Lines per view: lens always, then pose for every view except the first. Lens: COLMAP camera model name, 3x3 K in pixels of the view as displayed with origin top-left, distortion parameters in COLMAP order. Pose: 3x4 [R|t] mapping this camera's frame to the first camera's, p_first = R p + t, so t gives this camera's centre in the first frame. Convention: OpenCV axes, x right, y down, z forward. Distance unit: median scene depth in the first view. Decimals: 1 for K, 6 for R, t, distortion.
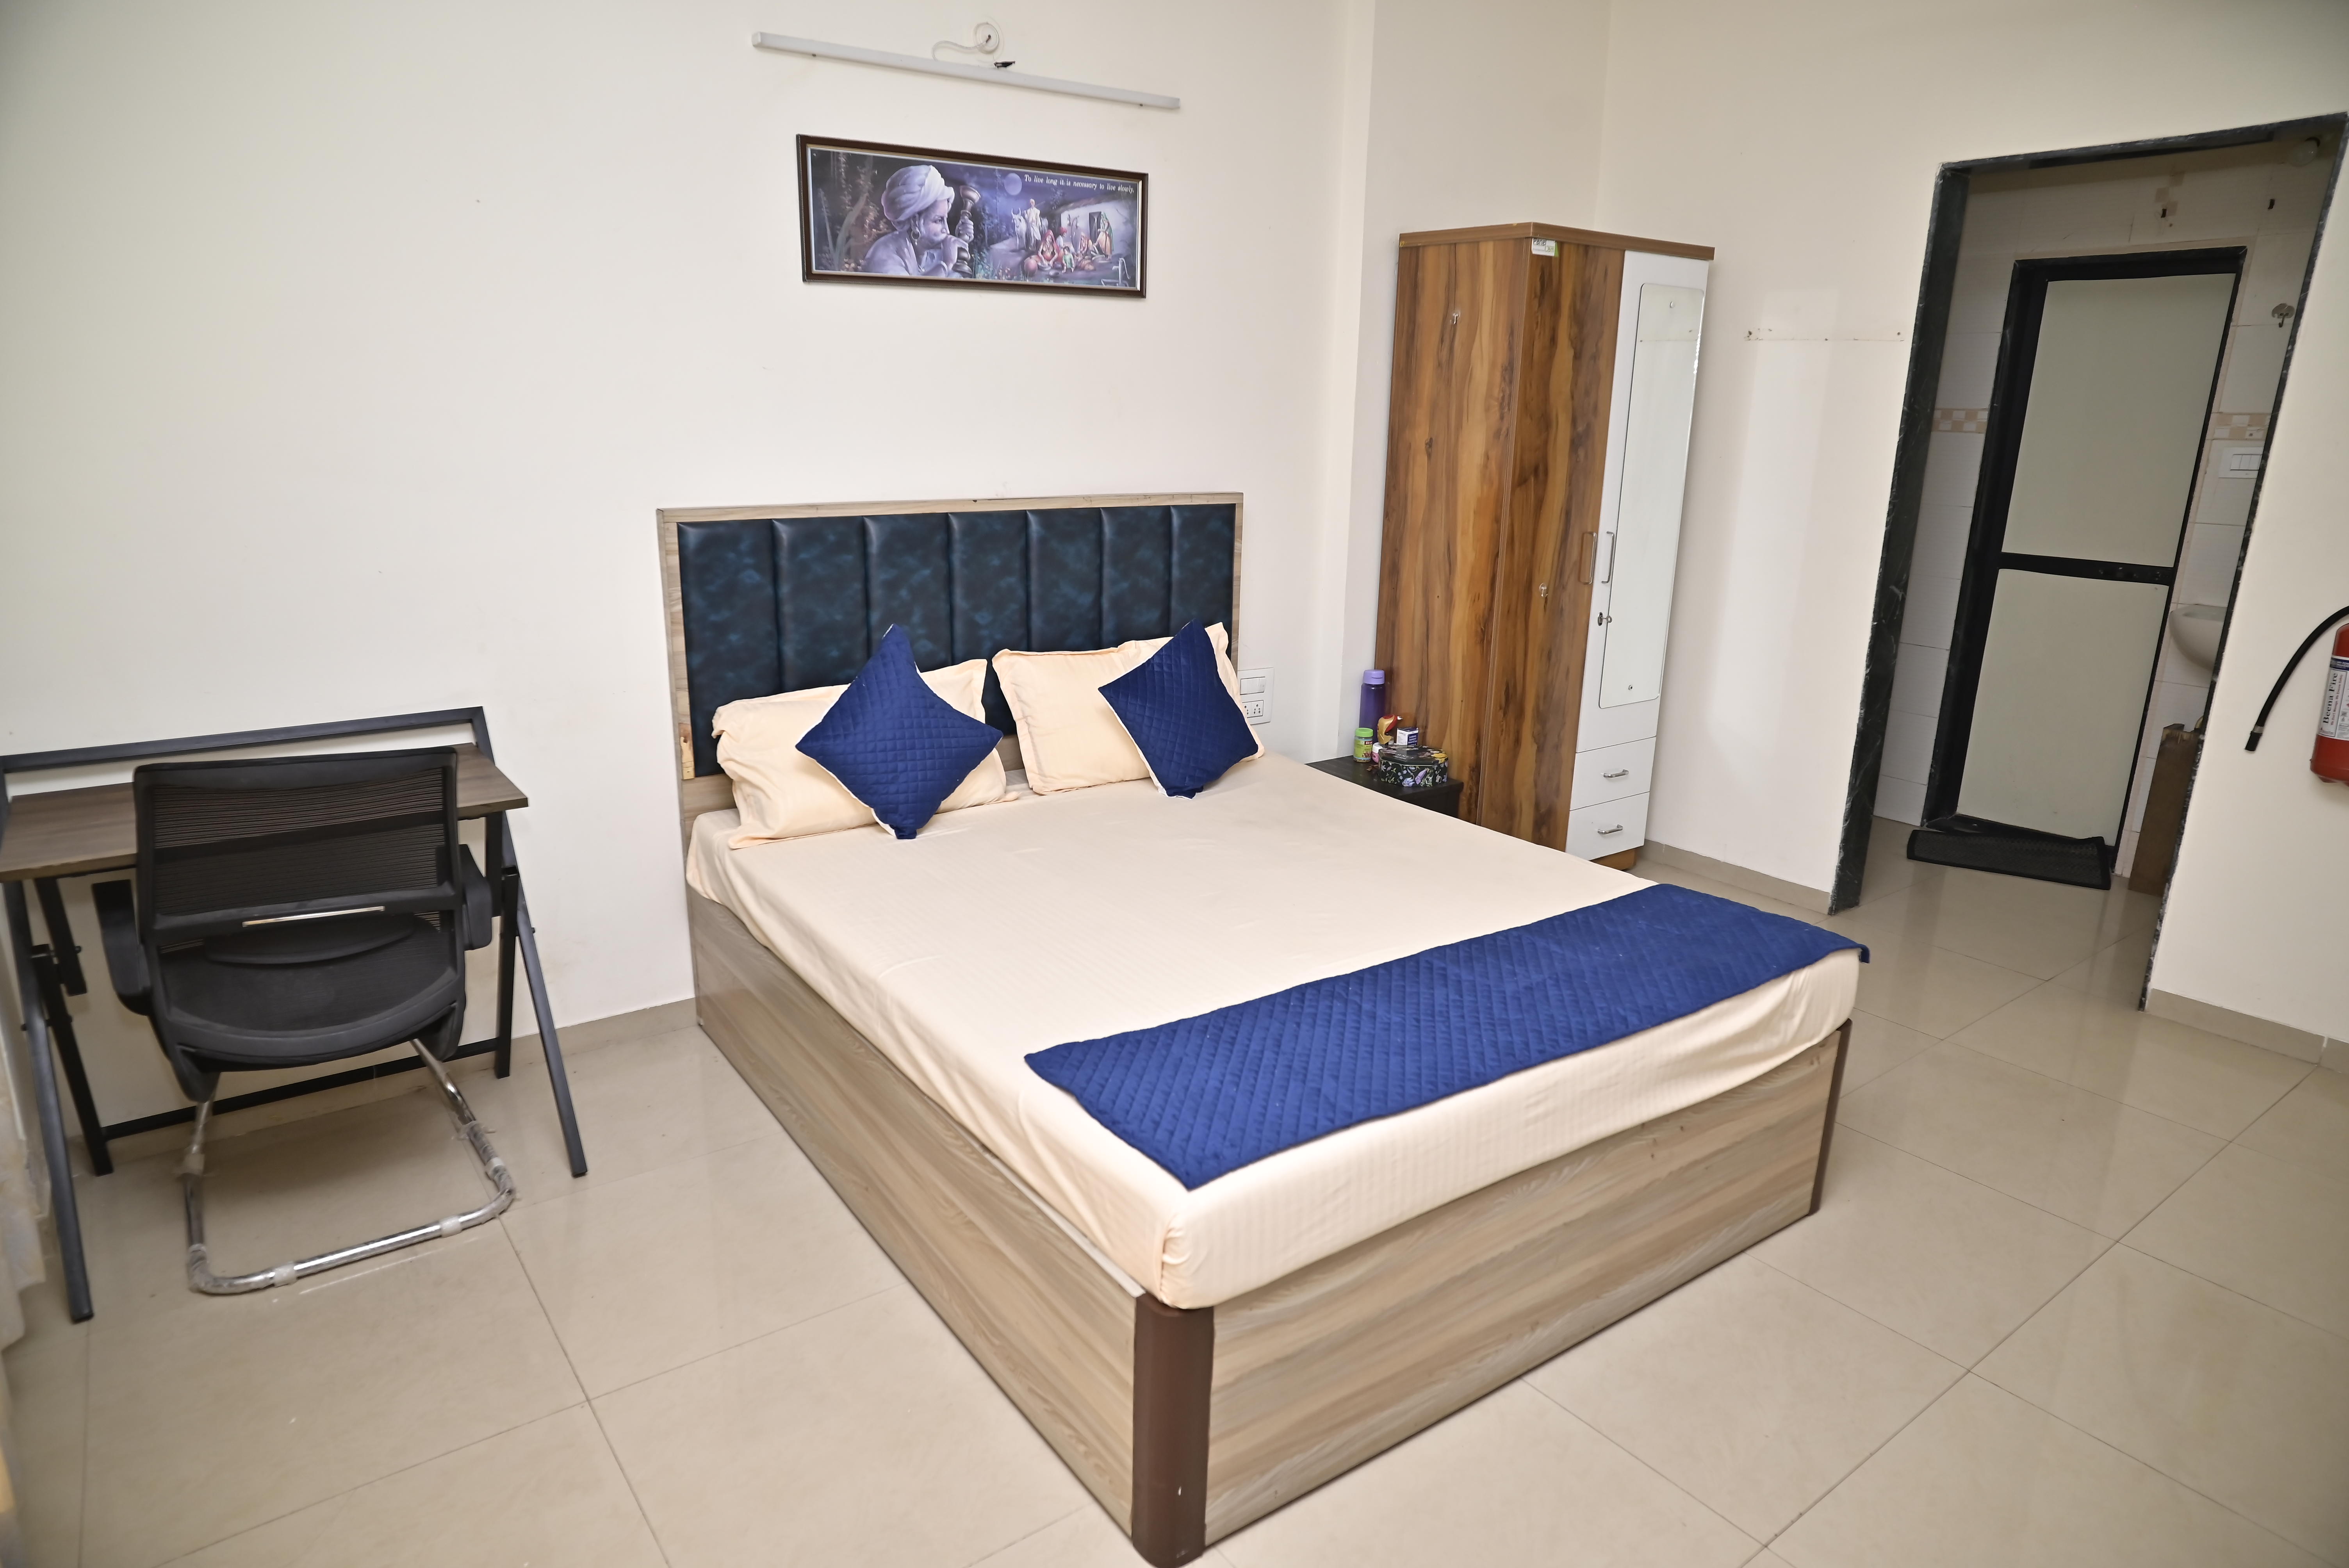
lens RADIAL K [[1397.4, 0, 1180.9], [0, 1397.4, 791.4], [0, 0, 1]] dist [-0.073091, 0.054956]
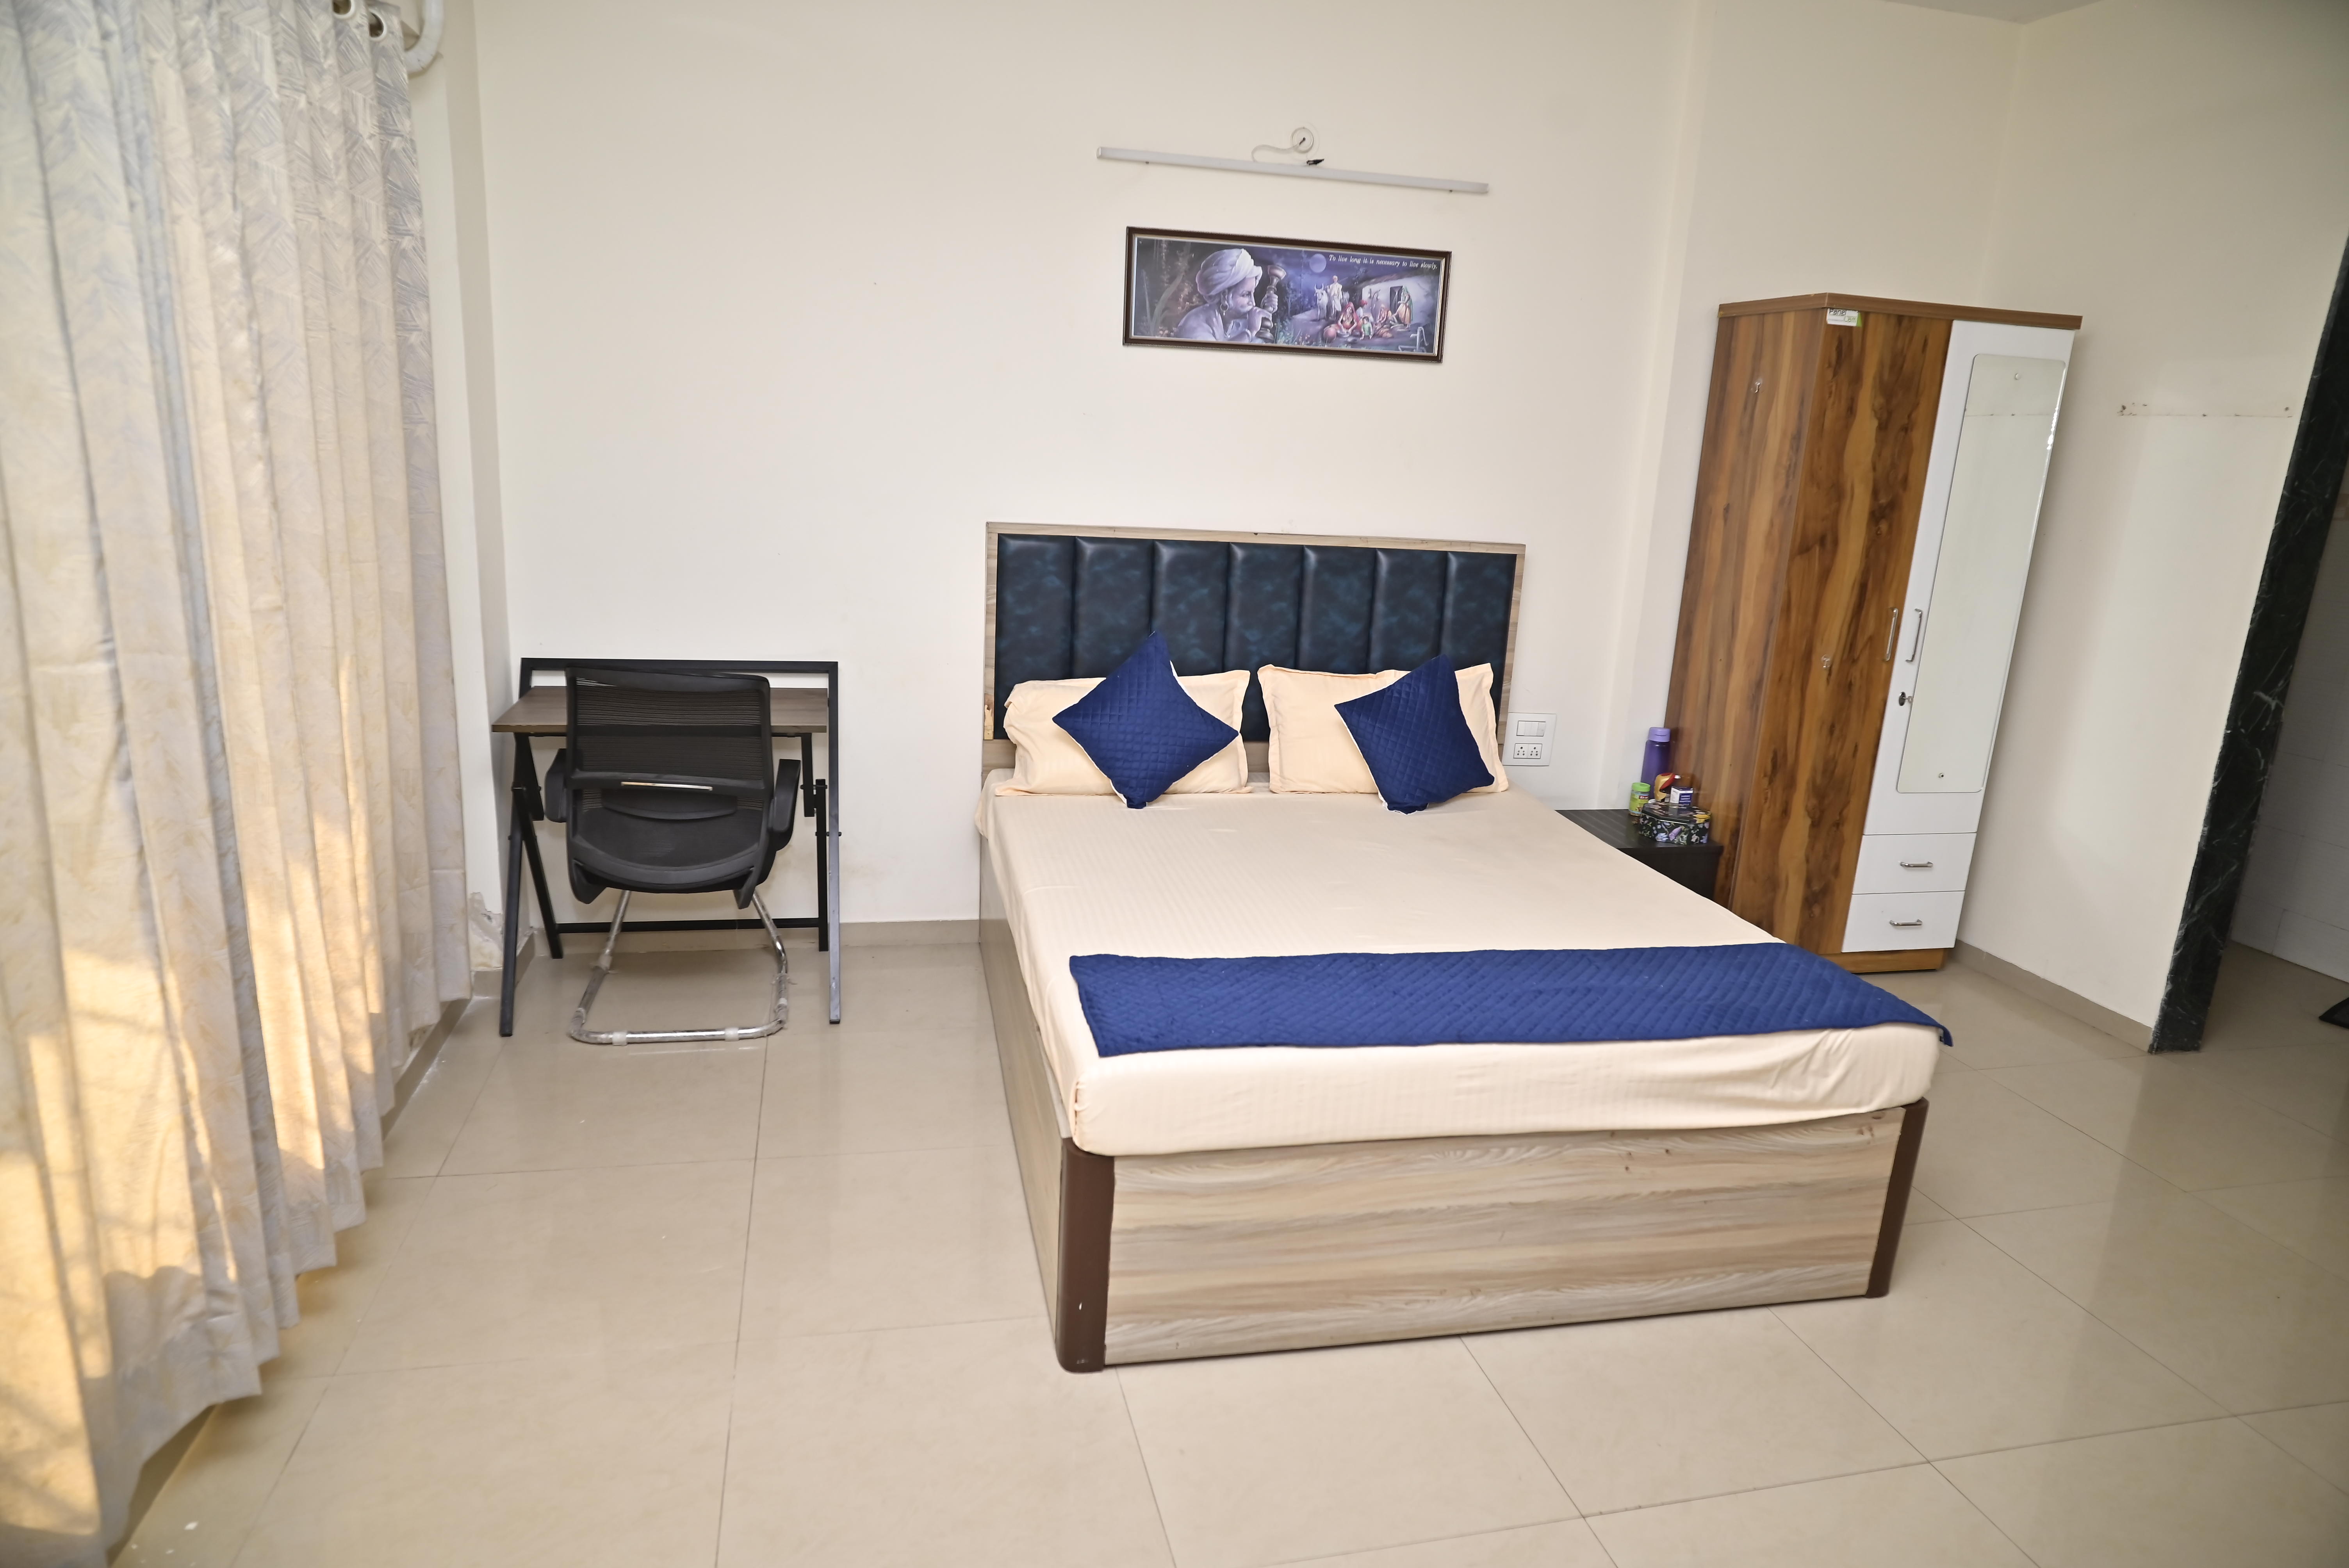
lens RADIAL K [[1397.4, 0, 1180.9], [0, 1397.4, 791.4], [0, 0, 1]] dist [-0.073091, 0.054956]
pose [[0.916569, 0.124572, -0.379977, 0.256870], [-0.140308, 0.990011, -0.013880, 0.027237], [0.374452, 0.066036, 0.924892, -0.078415]]
